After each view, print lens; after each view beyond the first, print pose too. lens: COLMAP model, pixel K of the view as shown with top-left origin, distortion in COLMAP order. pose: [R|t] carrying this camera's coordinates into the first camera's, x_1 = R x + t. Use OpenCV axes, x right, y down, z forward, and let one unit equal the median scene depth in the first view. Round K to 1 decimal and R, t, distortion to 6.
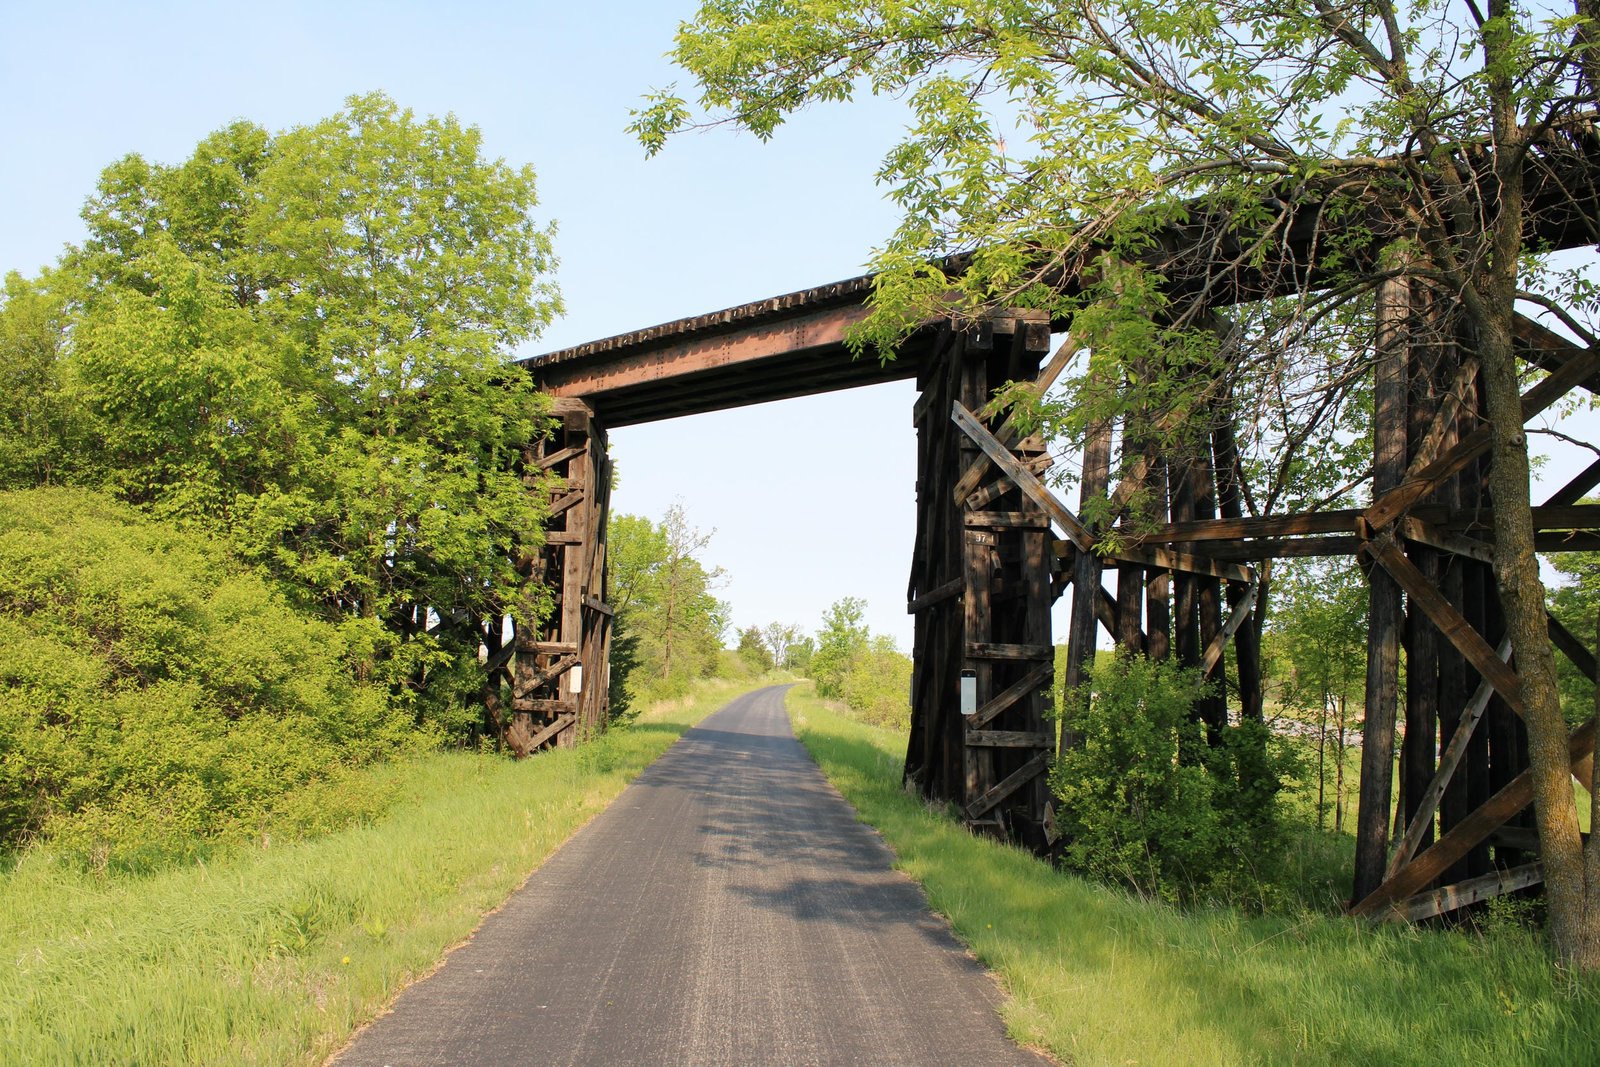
lens RADIAL K [[1341.4, 0, 801.6], [0, 1341.4, 524.7], [0, 0, 1]] dist [-0.157672, 0.182745]
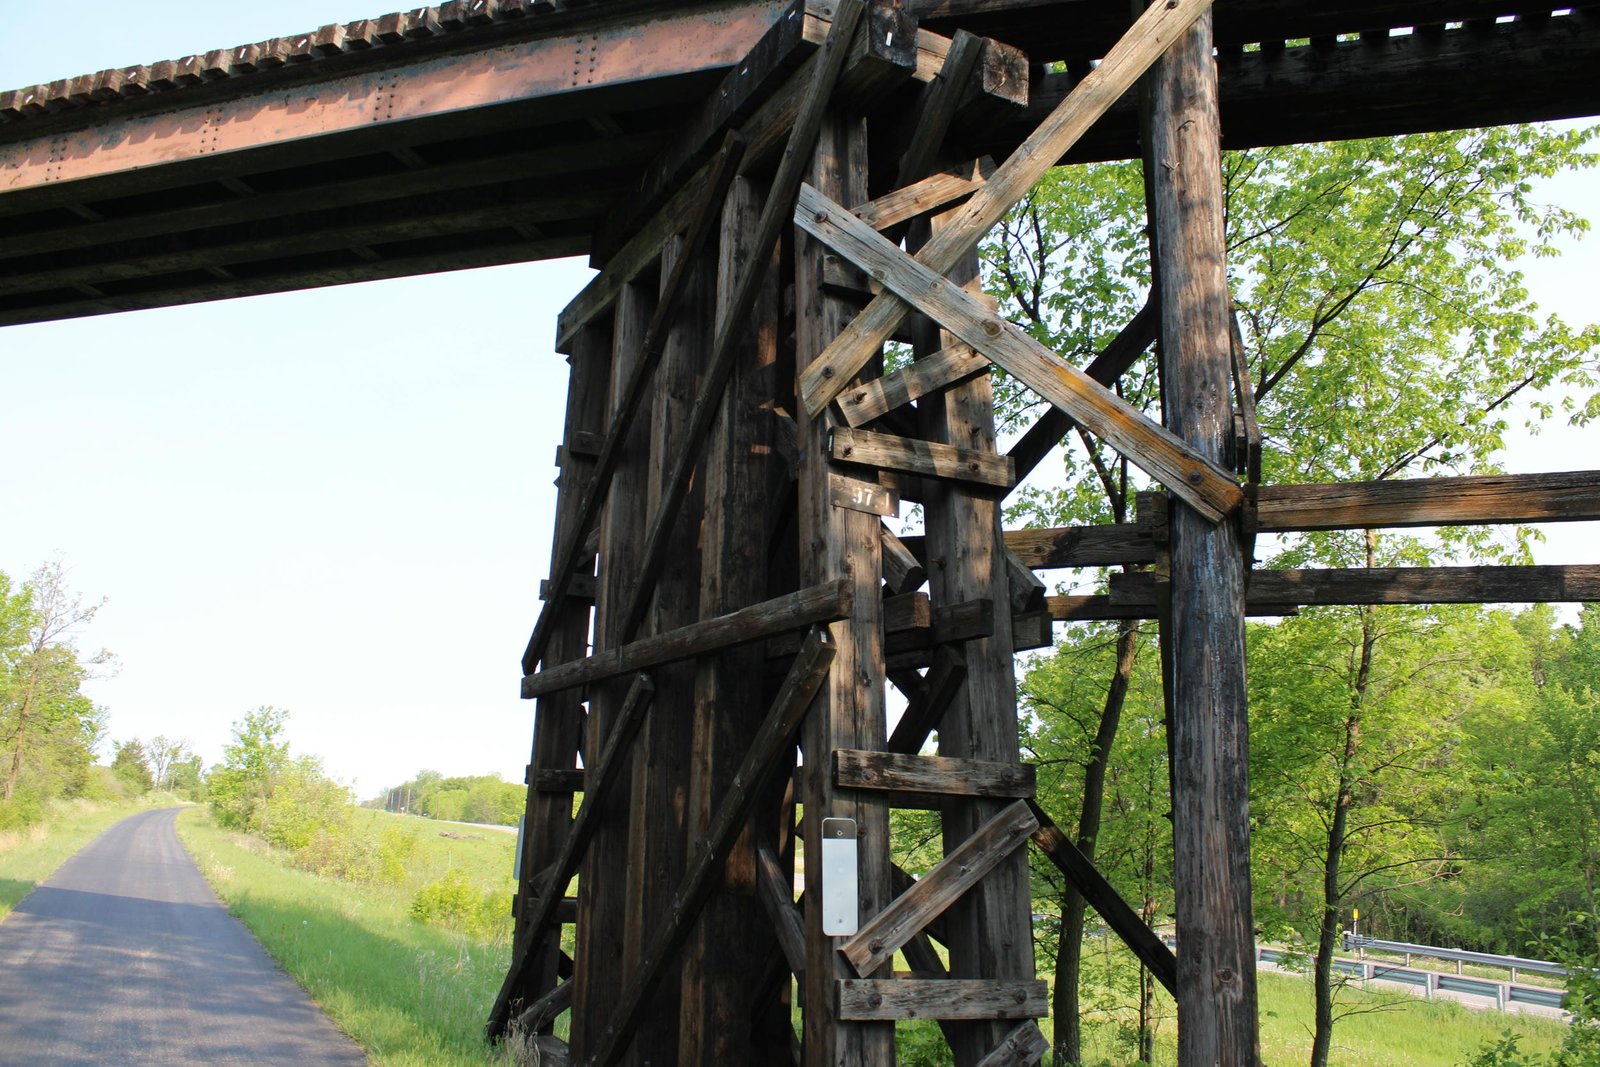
lens RADIAL K [[1330.7, 0, 821.4], [0, 1330.7, 526.6], [0, 0, 1]] dist [-0.158055, 0.134884]
pose [[0.898607, 0.106386, 0.425661, -0.037256], [-0.063618, 0.991499, -0.113503, 0.048248], [-0.434117, 0.074915, 0.897736, 0.460545]]
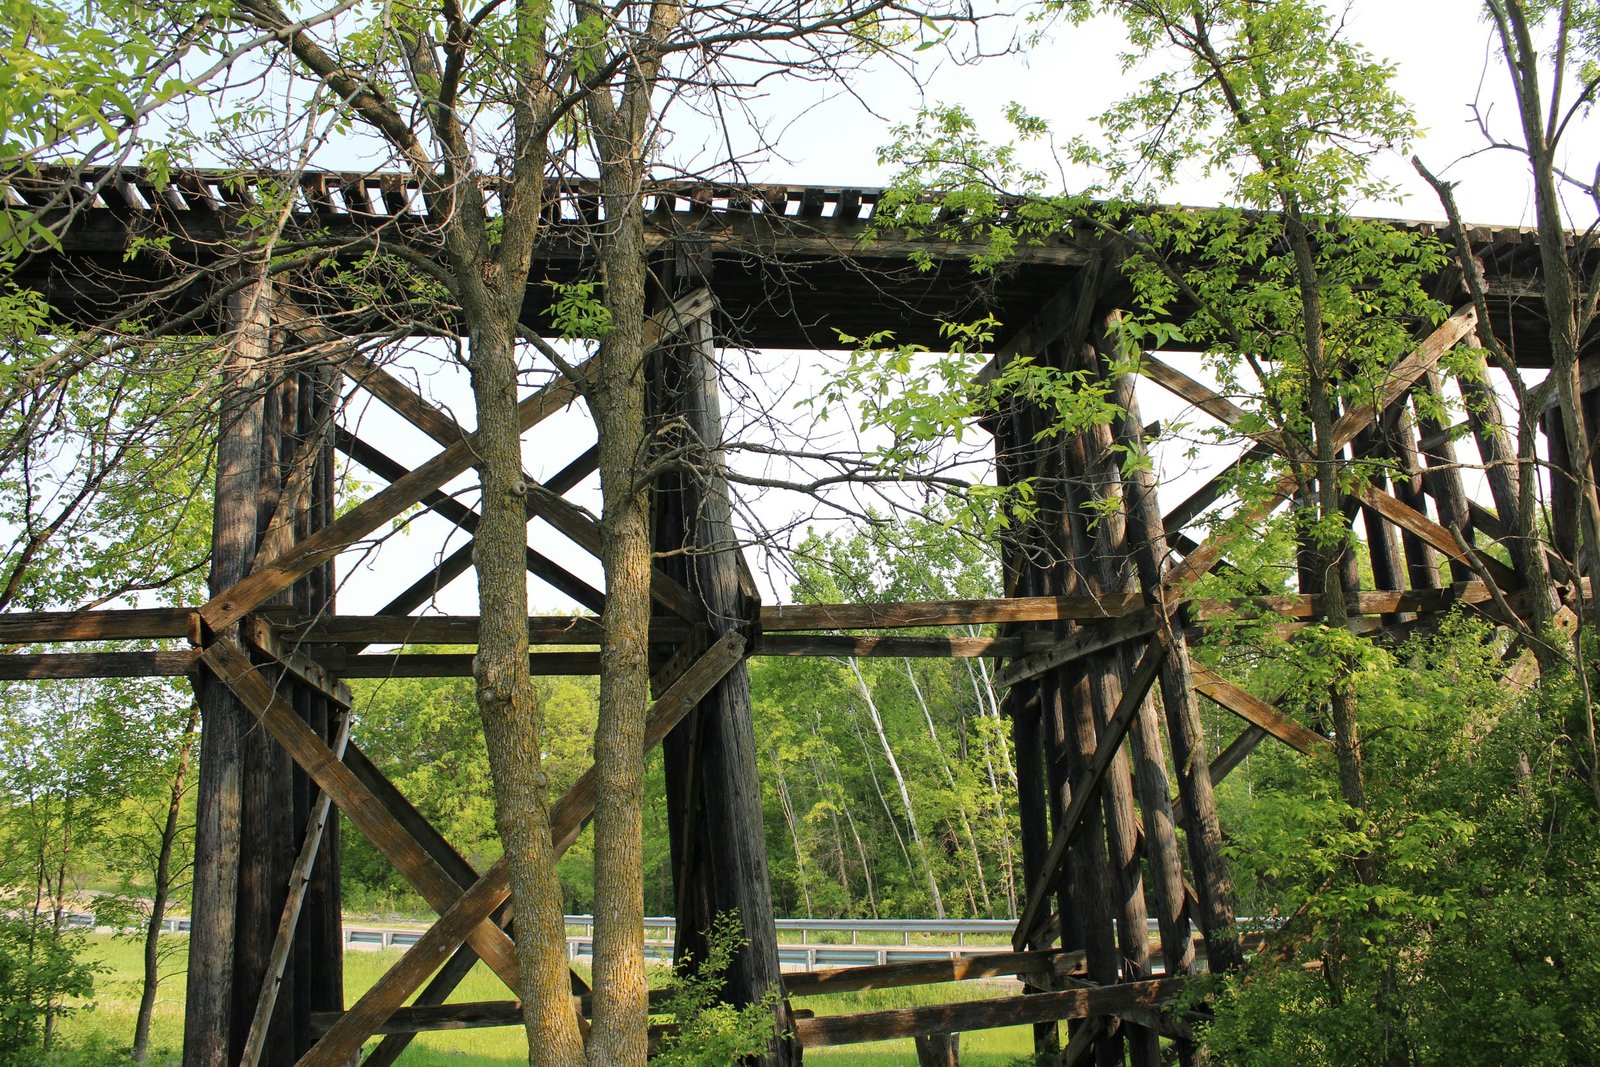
lens RADIAL K [[1330.7, 0, 821.4], [0, 1330.7, 526.6], [0, 0, 1]] dist [-0.158055, 0.134884]
pose [[0.564118, 0.116195, 0.817477, 0.017184], [-0.015550, 0.991368, -0.130182, 0.019134], [-0.825547, 0.060726, 0.561056, 0.172377]]
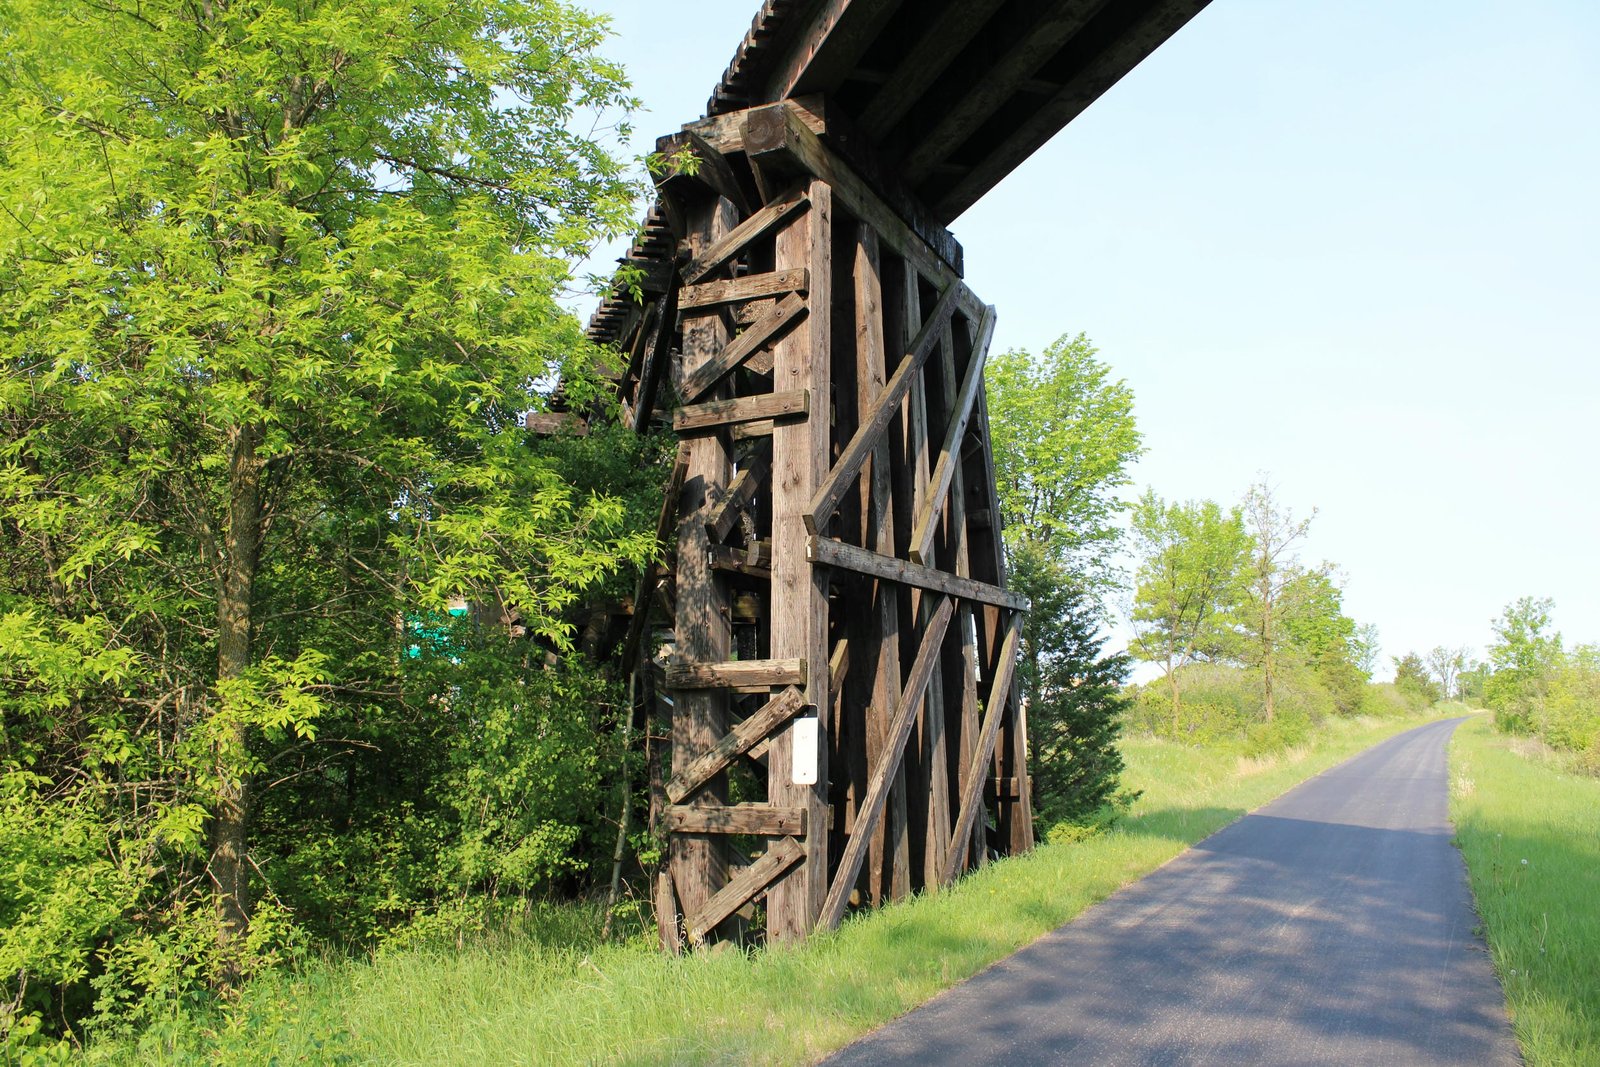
lens RADIAL K [[1330.7, 0, 821.4], [0, 1330.7, 526.6], [0, 0, 1]] dist [-0.158055, 0.134884]
pose [[0.890274, -0.115481, -0.440541, 0.015496], [0.098055, 0.993235, -0.062205, 0.075271], [0.444744, 0.012182, 0.895575, 0.652731]]
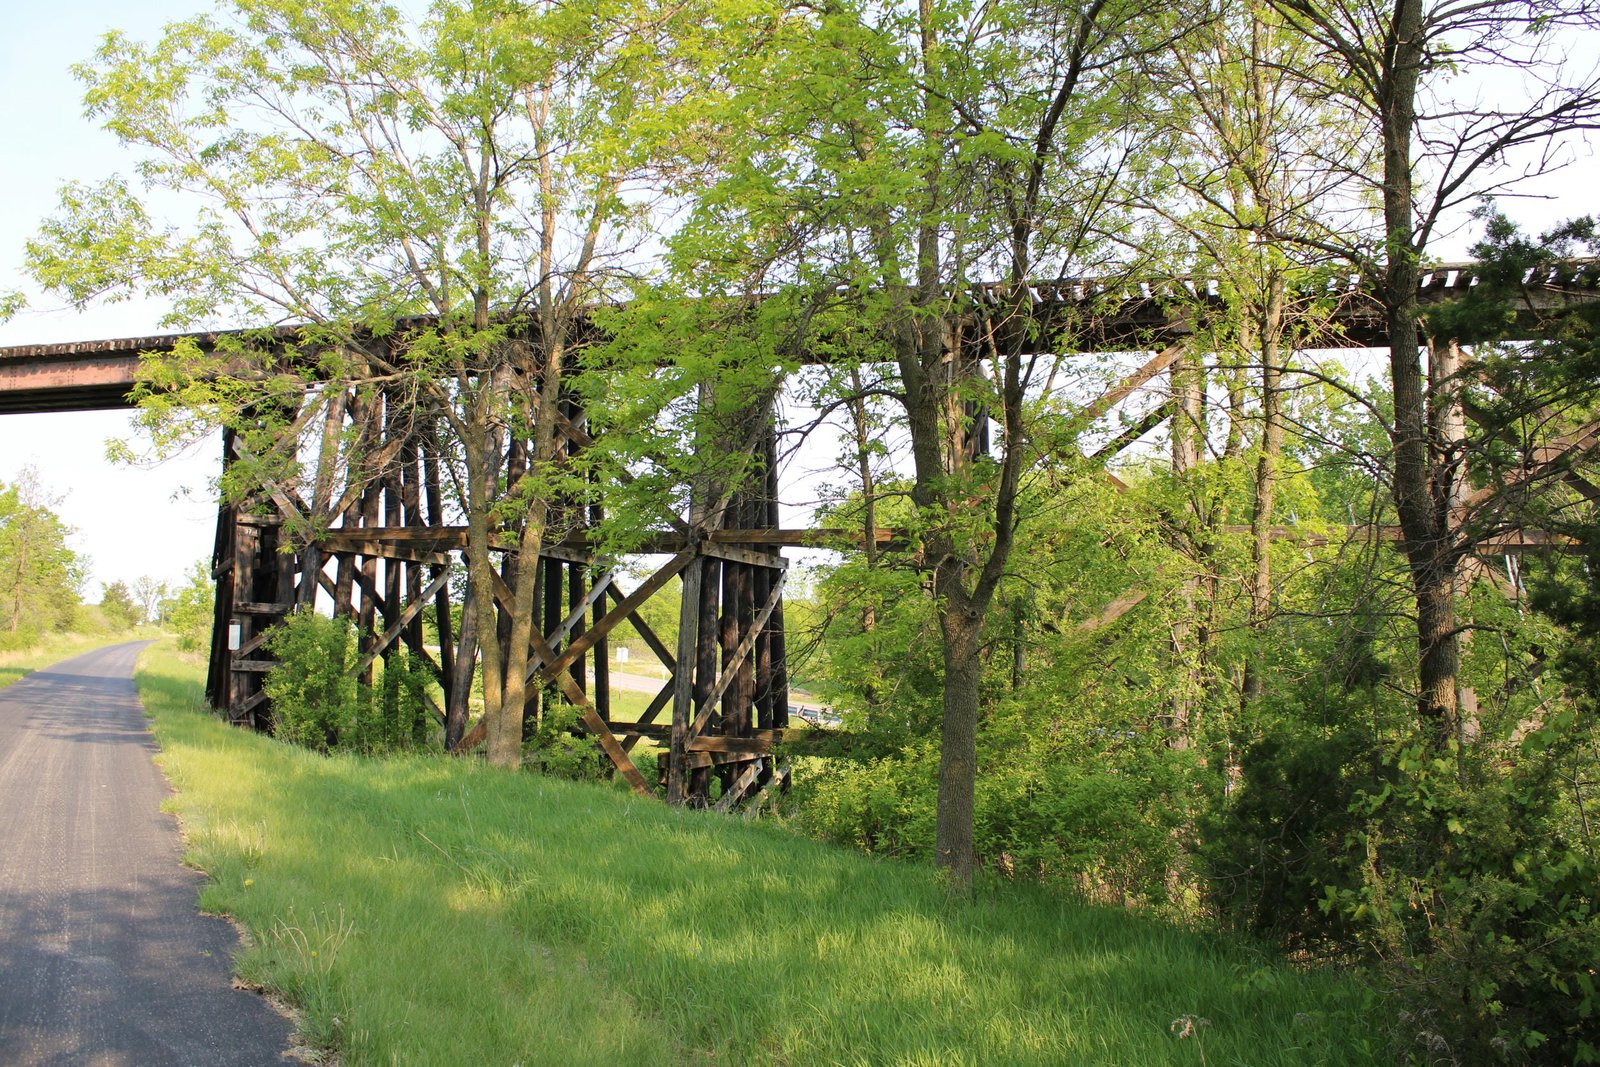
lens RADIAL K [[1330.7, 0, 821.4], [0, 1330.7, 526.6], [0, 0, 1]] dist [-0.158055, 0.134884]
pose [[0.895888, 0.032508, 0.443089, 0.048080], [-0.046400, 0.998712, 0.020544, -0.039112], [-0.441850, -0.038965, 0.896242, -0.409480]]
